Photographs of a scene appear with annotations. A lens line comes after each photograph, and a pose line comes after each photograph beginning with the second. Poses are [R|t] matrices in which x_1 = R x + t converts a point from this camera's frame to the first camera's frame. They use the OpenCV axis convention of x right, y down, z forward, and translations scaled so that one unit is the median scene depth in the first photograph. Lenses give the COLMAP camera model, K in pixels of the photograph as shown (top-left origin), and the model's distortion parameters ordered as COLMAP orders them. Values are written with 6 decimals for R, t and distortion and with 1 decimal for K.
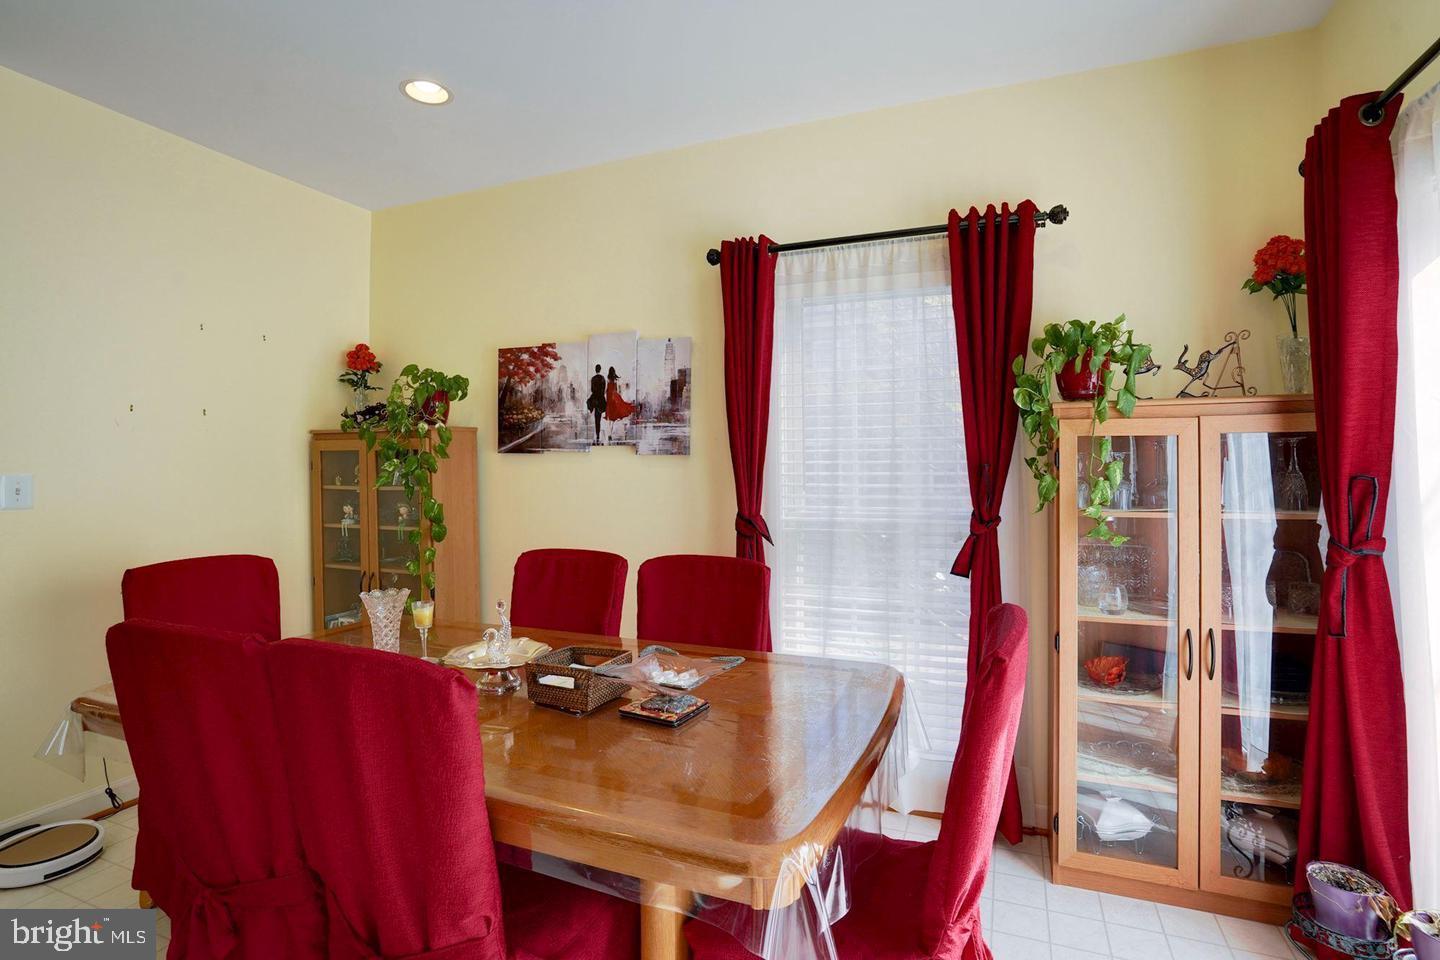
lens RADIAL K [[695.0, 0, 730.6], [0, 695.0, 453.5], [0, 0, 1]] dist [-0.044400, 0.016837]
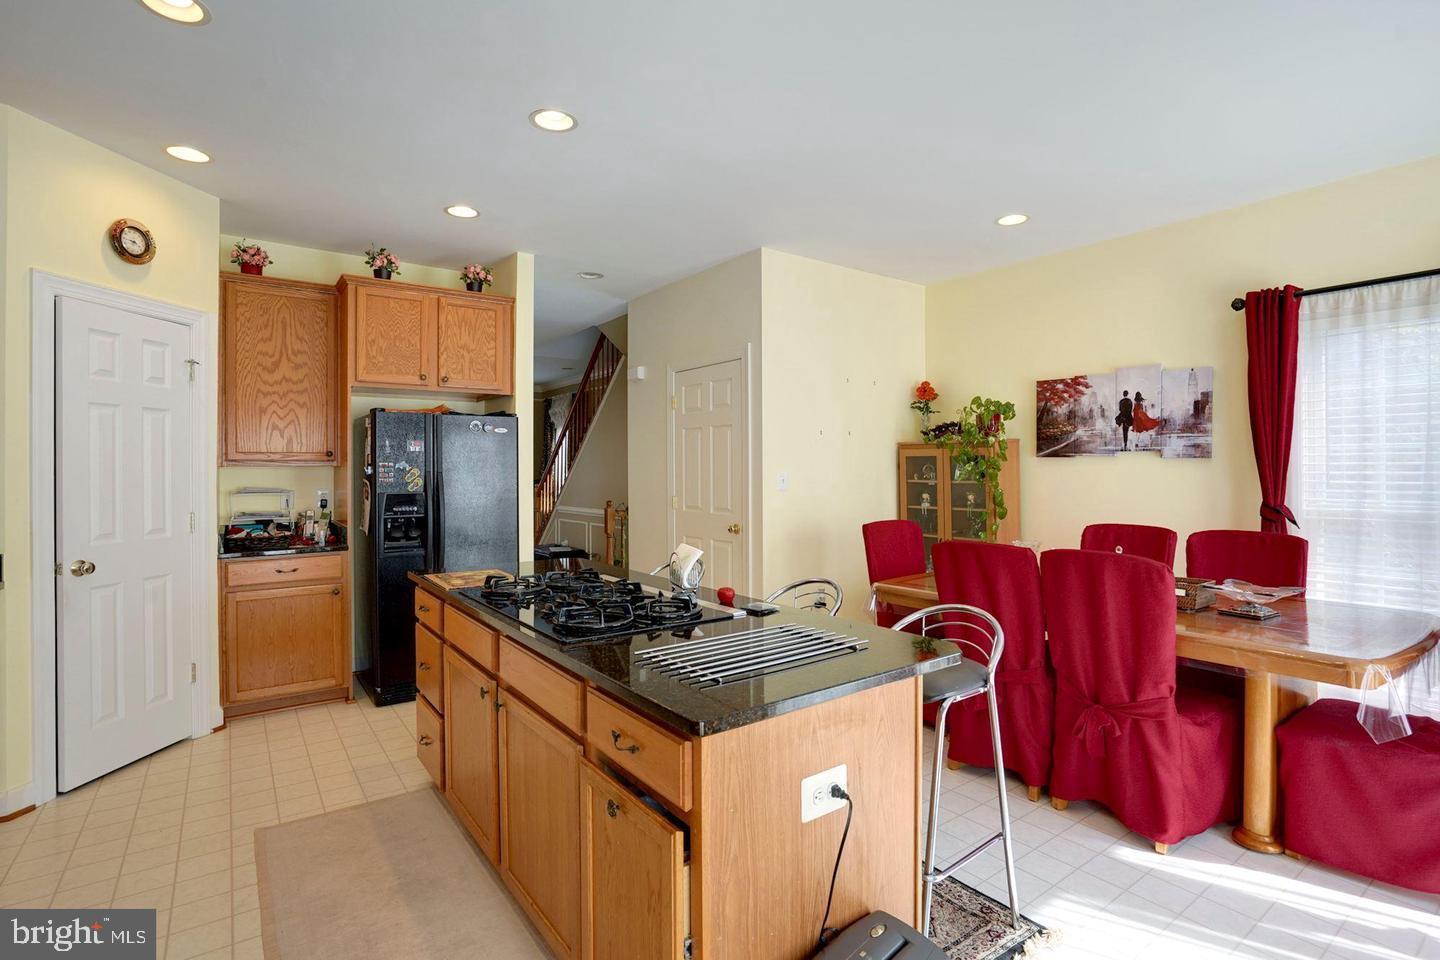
lens RADIAL K [[695.0, 0, 717.4], [0, 695.0, 470.7], [0, 0, 1]] dist [-0.044400, 0.016837]
pose [[0.847187, 0.002687, -0.531287, -0.157472], [0.012415, 0.999614, 0.024851, -0.016606], [0.531149, -0.027650, 0.846827, -0.542300]]
